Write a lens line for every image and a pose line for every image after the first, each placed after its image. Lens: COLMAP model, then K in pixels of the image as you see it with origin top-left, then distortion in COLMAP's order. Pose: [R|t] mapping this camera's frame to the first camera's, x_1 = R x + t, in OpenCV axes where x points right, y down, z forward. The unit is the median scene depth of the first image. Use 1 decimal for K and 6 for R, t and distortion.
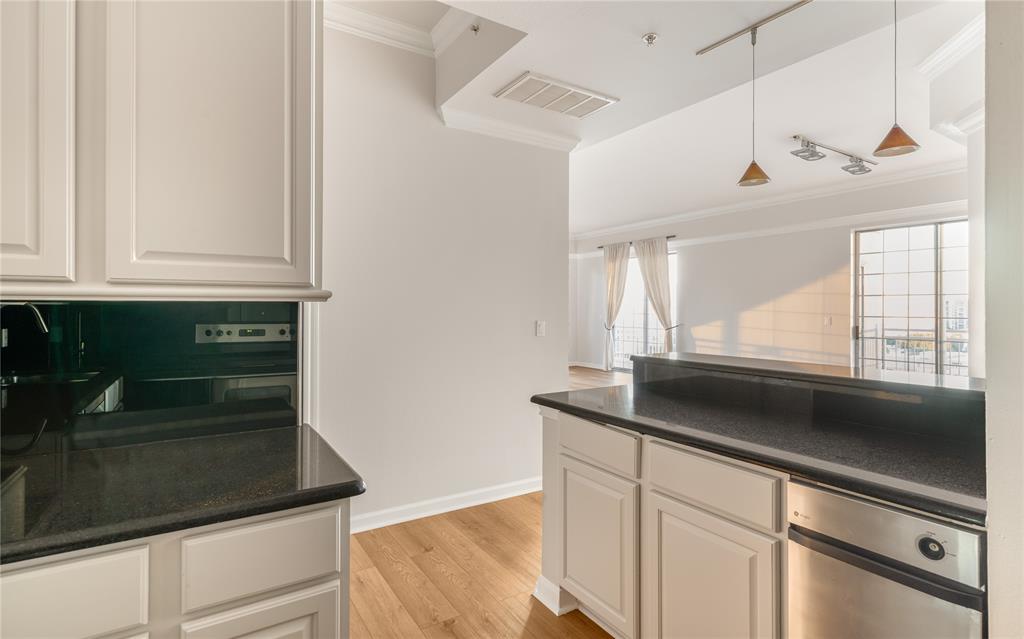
lens RADIAL K [[499.9, 0, 509.7], [0, 499.9, 312.4], [0, 0, 1]] dist [0.002967, 0.000045]
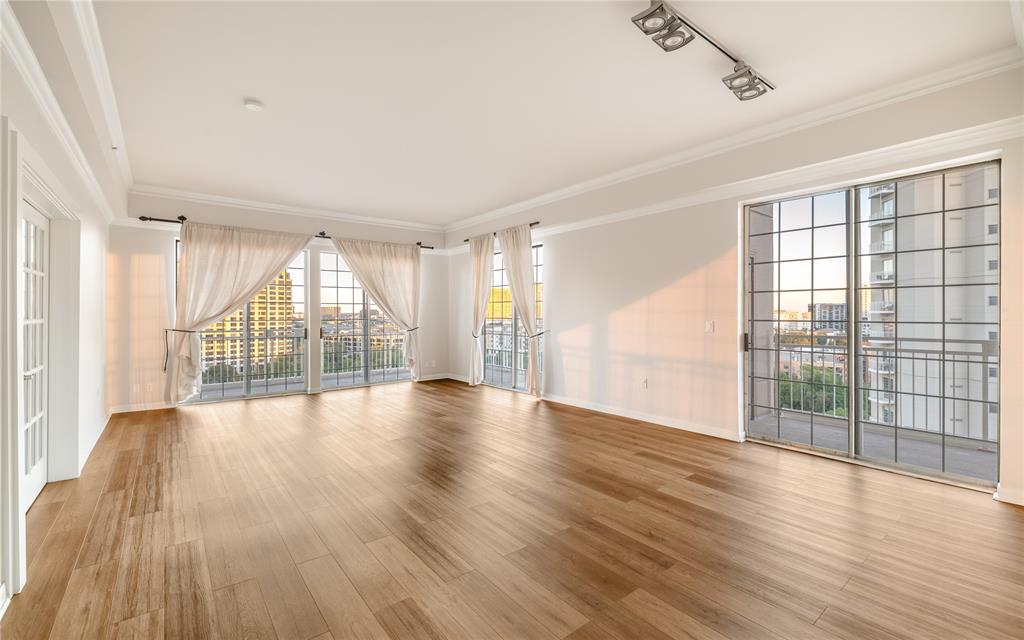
lens RADIAL K [[436.6, 0, 508.7], [0, 436.6, 320.6], [0, 0, 1]] dist [-0.004830, -0.000127]
pose [[0.993816, -0.005879, 0.110884, 0.190662], [0.005204, 0.999966, 0.006380, 0.001265], [-0.110918, -0.005763, 0.993813, 0.277262]]
